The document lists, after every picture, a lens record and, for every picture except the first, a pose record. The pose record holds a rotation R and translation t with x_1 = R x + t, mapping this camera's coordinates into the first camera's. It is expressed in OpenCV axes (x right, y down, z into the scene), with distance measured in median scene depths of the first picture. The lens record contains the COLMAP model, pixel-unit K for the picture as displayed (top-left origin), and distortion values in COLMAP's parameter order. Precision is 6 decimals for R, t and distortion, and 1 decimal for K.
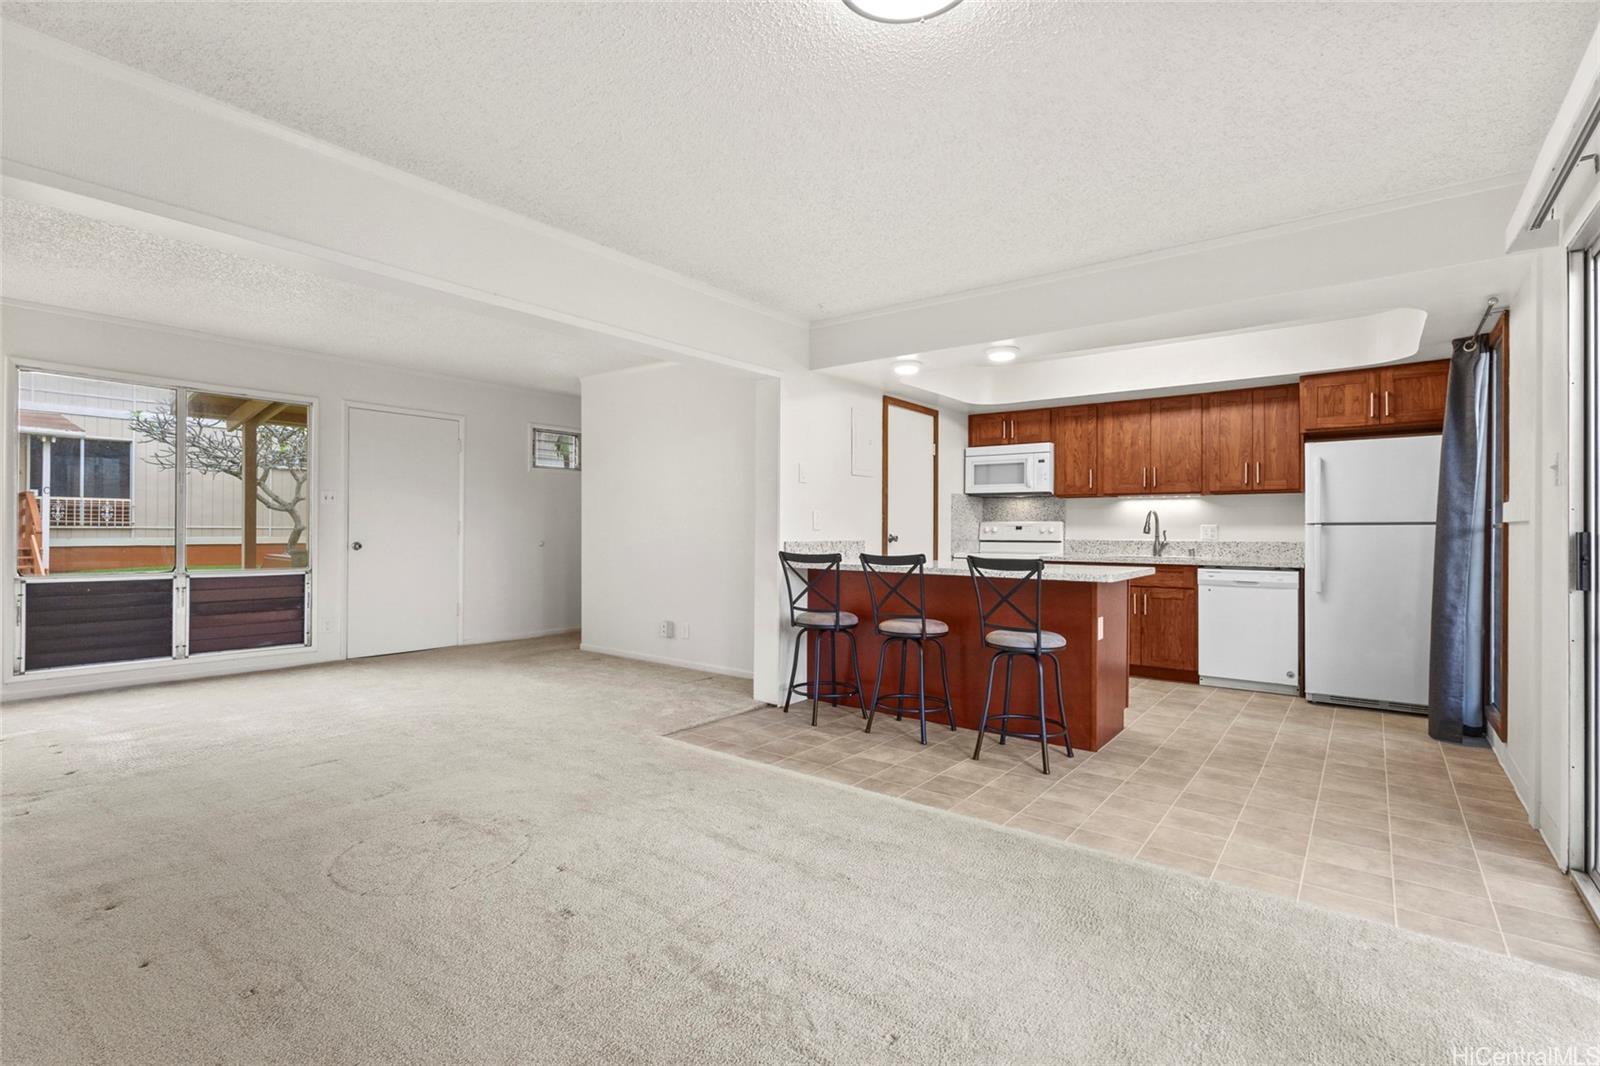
lens RADIAL K [[758.9, 0, 759.8], [0, 758.9, 525.1], [0, 0, 1]] dist [-0.002218, 0.000012]
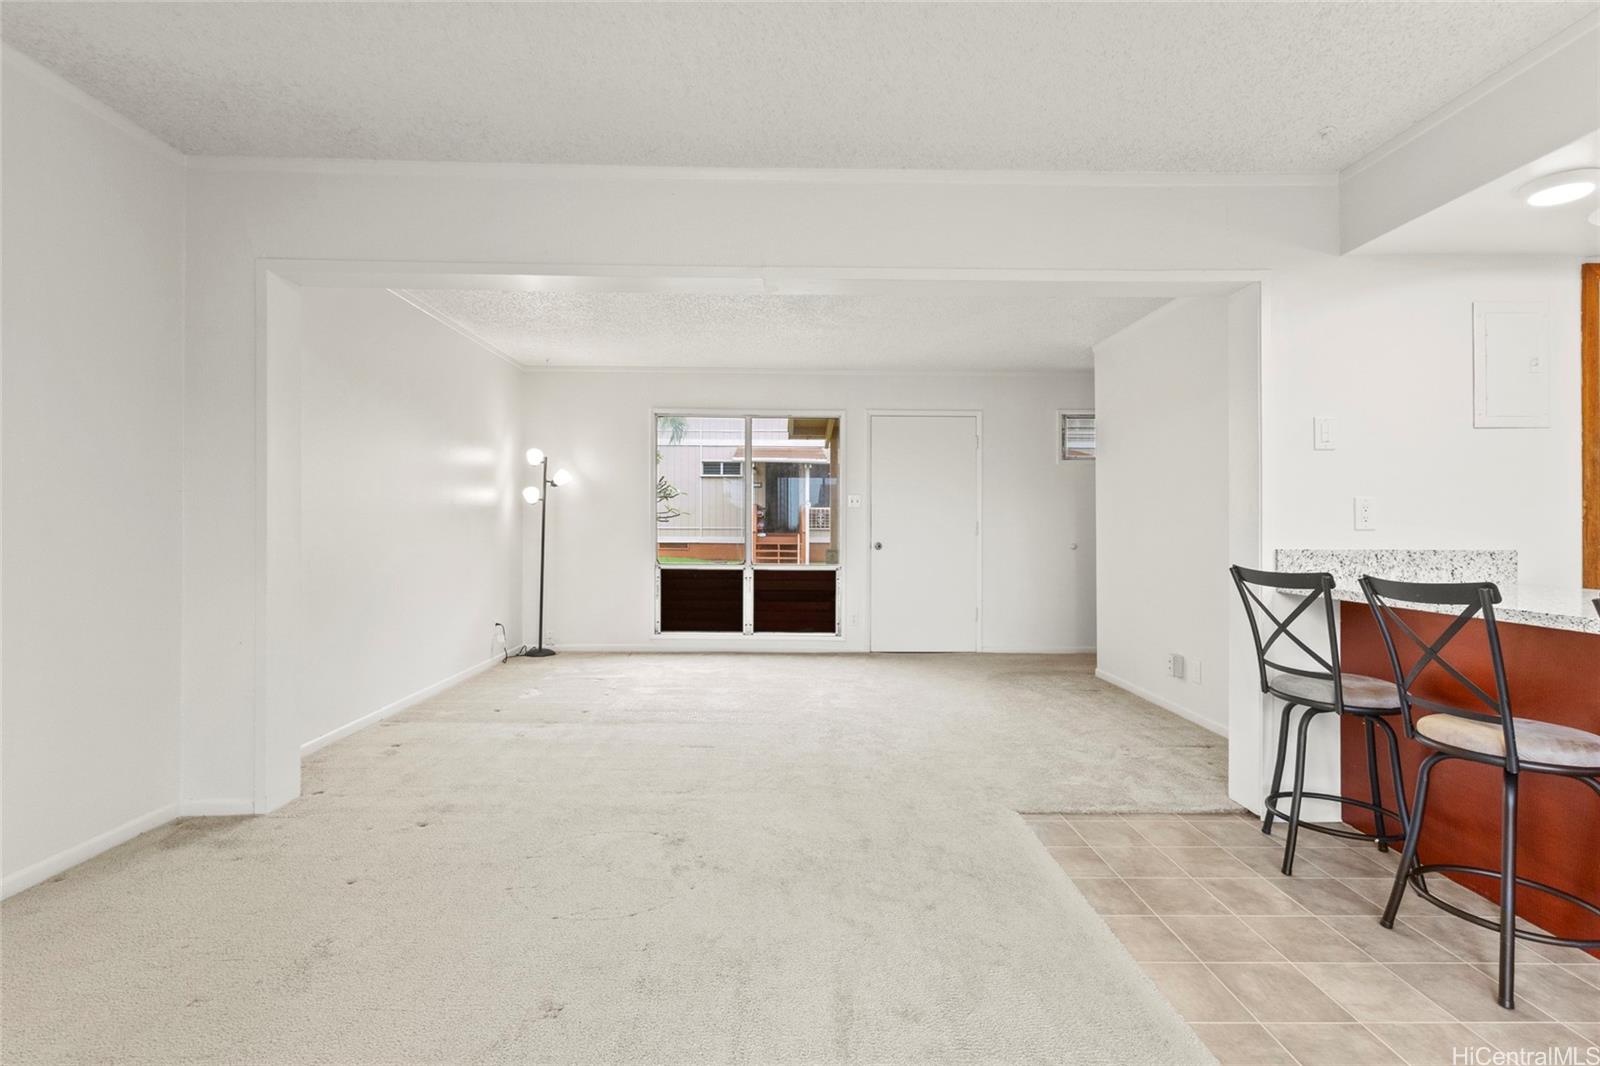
lens RADIAL K [[734.4, 0, 800.5], [0, 734.4, 522.5], [0, 0, 1]] dist [-0.001249, 0.006567]
pose [[0.640328, -0.008869, -0.768050, 0.237502], [0.004359, 0.999959, -0.007913, 0.003314], [0.768089, 0.001719, 0.640341, 0.329987]]
